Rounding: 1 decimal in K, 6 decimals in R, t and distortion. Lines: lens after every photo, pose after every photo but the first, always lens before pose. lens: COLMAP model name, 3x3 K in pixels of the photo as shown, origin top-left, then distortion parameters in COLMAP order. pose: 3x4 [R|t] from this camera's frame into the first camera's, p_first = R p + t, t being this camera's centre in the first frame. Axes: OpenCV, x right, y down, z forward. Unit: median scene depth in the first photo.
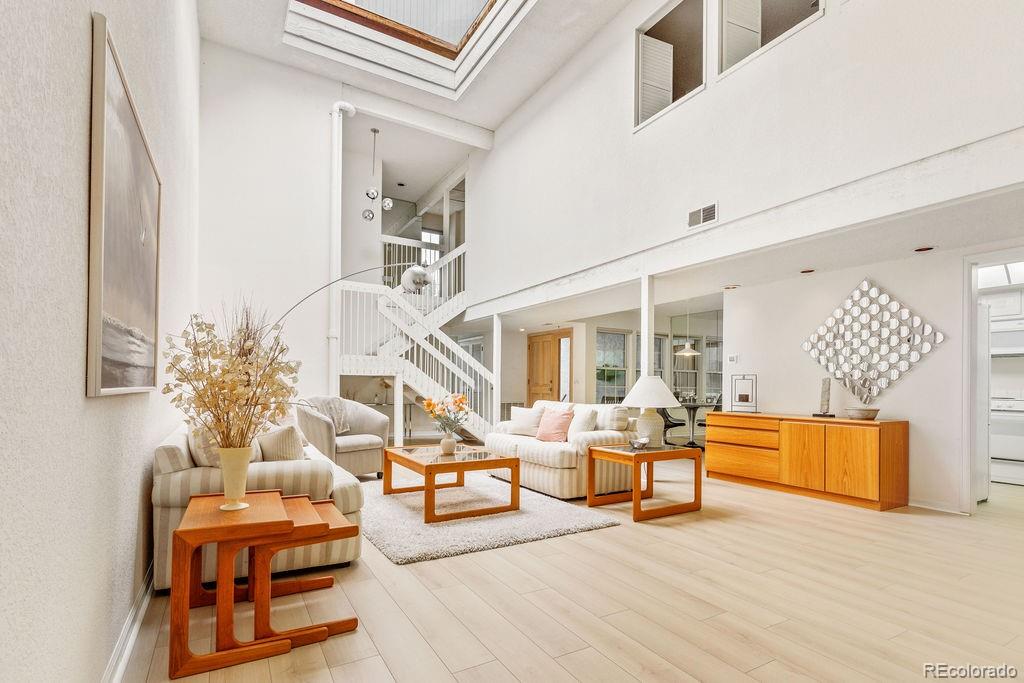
lens RADIAL K [[492.7, 0, 504.9], [0, 492.7, 383.9], [0, 0, 1]] dist [0.002928, 0.000089]
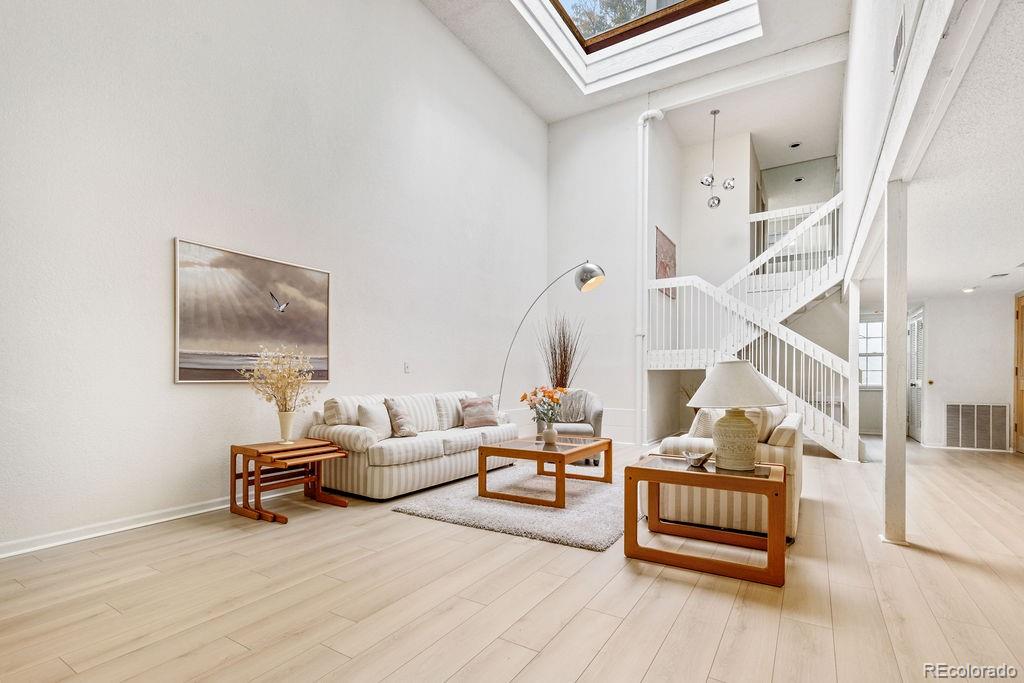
lens RADIAL K [[474.6, 0, 511.0], [0, 474.6, 381.5], [0, 0, 1]] dist [0.000141, -0.000372]
pose [[0.467259, -0.006508, -0.884097, 0.546936], [0.007640, 0.999965, -0.003323, 0.009327], [0.884088, -0.005202, 0.467292, 0.338400]]
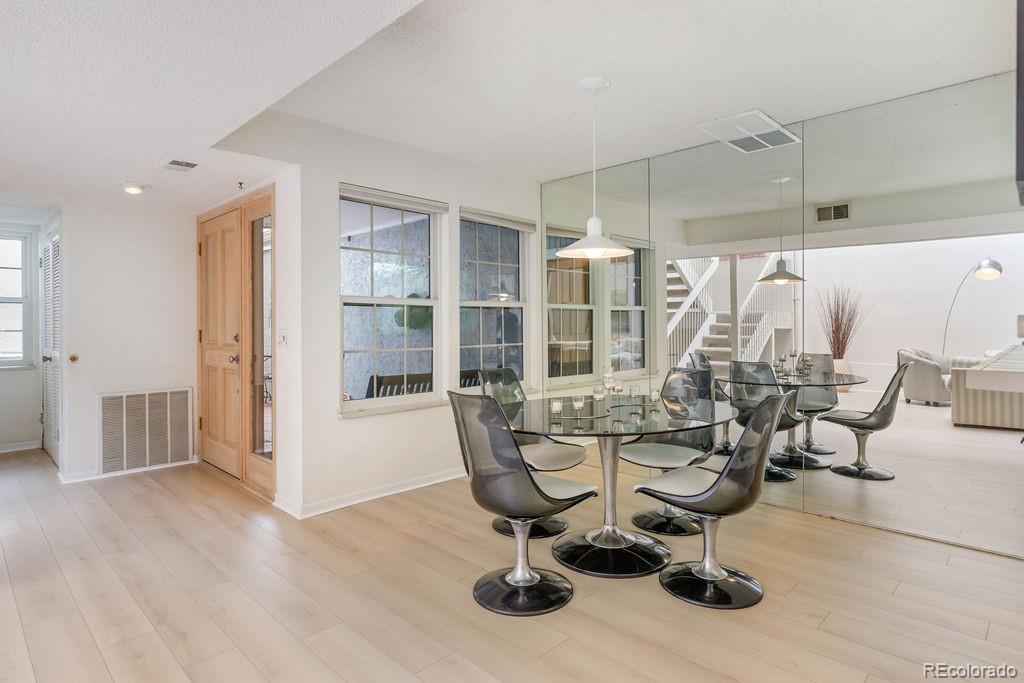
lens RADIAL K [[555.7, 0, 509.1], [0, 555.7, 325.2], [0, 0, 1]] dist [-0.001046, 0.000000]
pose [[0.963102, -0.016569, 0.268625, 0.331076], [0.014378, 0.999845, 0.010121, -0.028831], [-0.268751, -0.005885, 0.963192, 1.005062]]
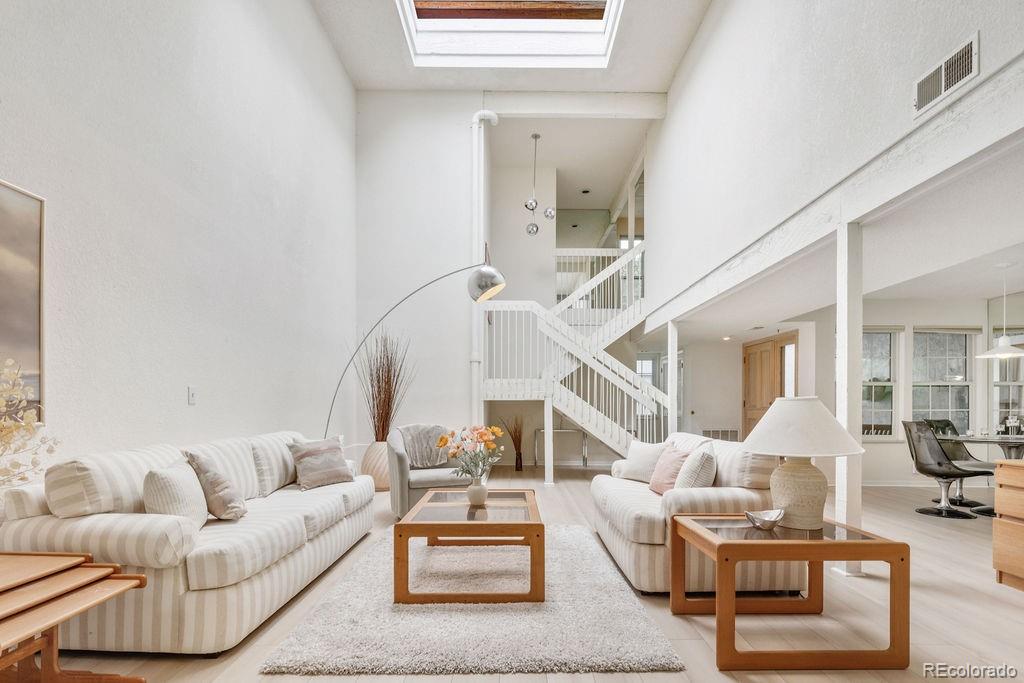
lens RADIAL K [[480.3, 0, 510.9], [0, 480.3, 408.8], [0, 0, 1]] dist [0.007333, -0.000167]
pose [[0.864689, -0.008465, -0.502236, 0.222274], [0.010882, 0.999939, 0.001882, -0.005042], [0.502189, -0.007093, 0.864729, 0.290081]]
